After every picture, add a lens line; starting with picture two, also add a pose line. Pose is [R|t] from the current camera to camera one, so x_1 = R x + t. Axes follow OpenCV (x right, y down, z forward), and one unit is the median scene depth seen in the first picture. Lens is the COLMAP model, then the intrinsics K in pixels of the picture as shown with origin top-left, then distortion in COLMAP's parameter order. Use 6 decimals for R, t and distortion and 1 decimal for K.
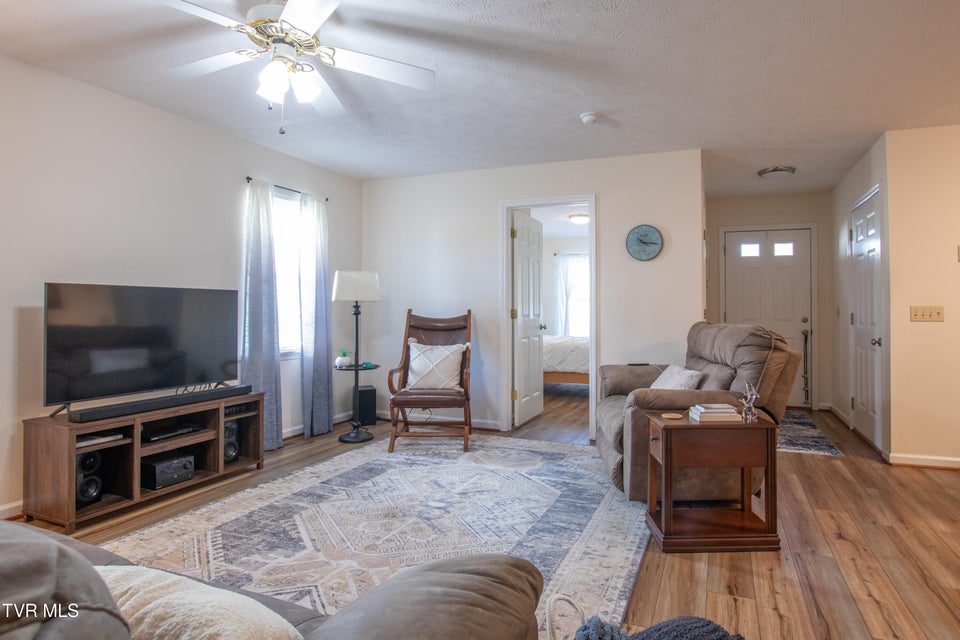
lens RADIAL K [[508.9, 0, 529.1], [0, 508.9, 293.3], [0, 0, 1]] dist [-0.029851, 0.001821]
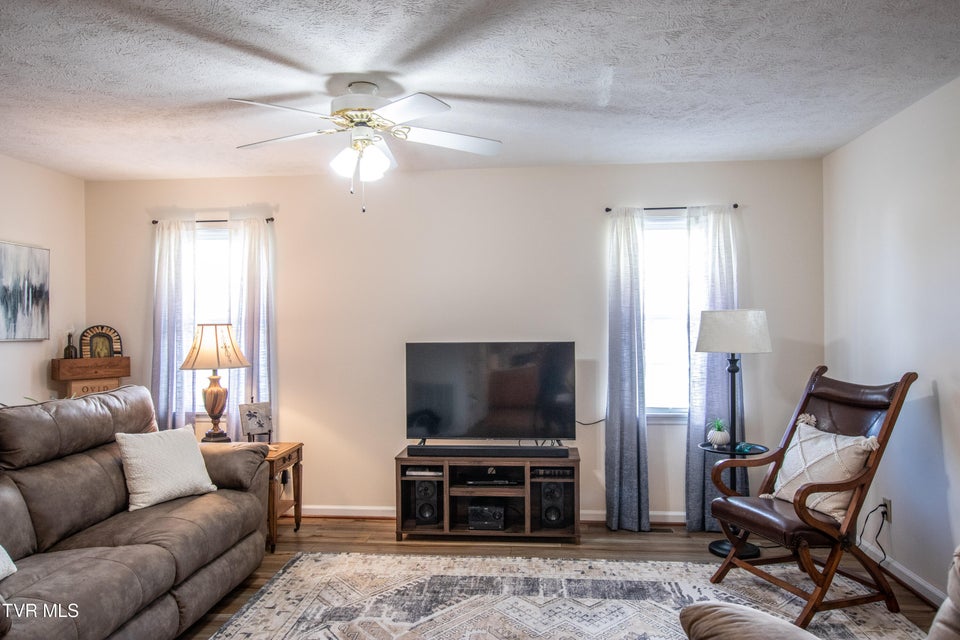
lens RADIAL K [[684.5, 0, 473.6], [0, 684.5, 328.0], [0, 0, 1]] dist [-0.003500, 0.006180]
pose [[0.248349, -0.006751, -0.968647, 0.523937], [0.041847, 0.999117, 0.003766, -0.039753], [0.967766, -0.041471, 0.248412, 0.476666]]
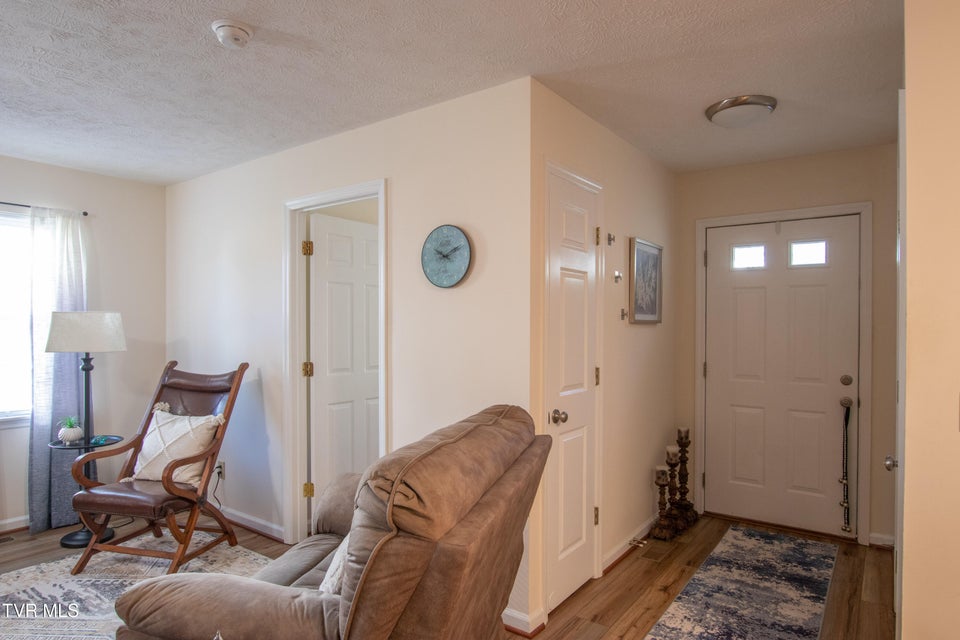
lens RADIAL K [[563.9, 0, 476.0], [0, 563.9, 330.5], [0, 0, 1]] dist [-0.009363, -0.002724]
pose [[0.959858, -0.002174, -0.280479, 0.468765], [0.012867, 0.999259, 0.036286, -0.041405], [0.280192, -0.038438, 0.959174, 0.426050]]
